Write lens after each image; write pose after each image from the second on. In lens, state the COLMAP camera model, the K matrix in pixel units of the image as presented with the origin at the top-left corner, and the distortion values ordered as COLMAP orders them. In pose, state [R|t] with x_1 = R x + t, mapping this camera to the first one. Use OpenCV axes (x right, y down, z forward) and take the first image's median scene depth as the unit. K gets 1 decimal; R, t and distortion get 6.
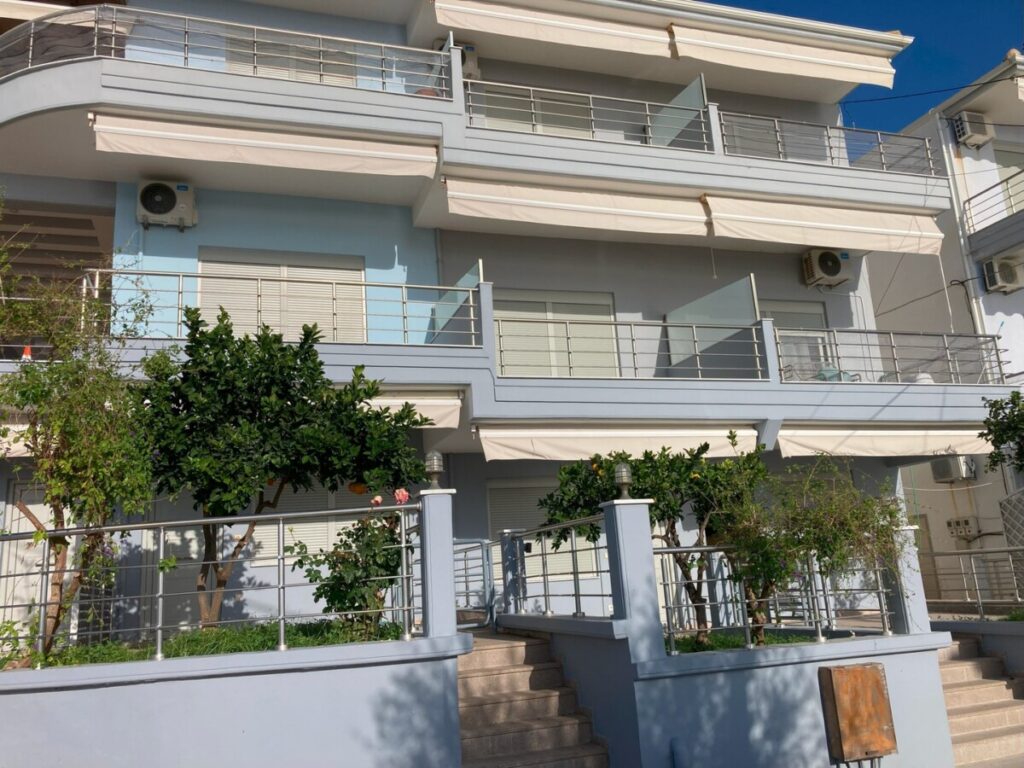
lens RADIAL K [[852.6, 0, 512.0], [0, 852.6, 384.0], [0, 0, 1]] dist [-0.040591, -0.002705]
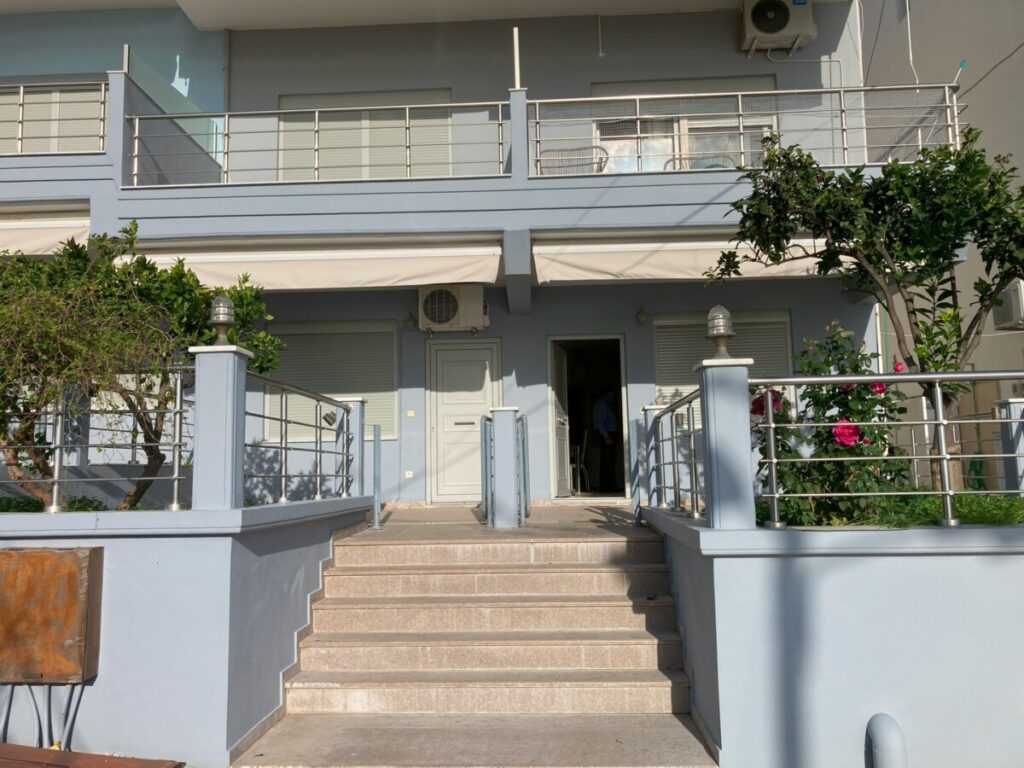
lens RADIAL K [[870.1, 0, 512.0], [0, 870.1, 384.0], [0, 0, 1]] dist [0.001958, -0.005637]
pose [[0.941701, 0.007449, -0.336368, 0.508878], [0.043496, 0.988670, 0.143666, 0.058568], [0.333627, -0.149921, 0.930708, 0.248667]]
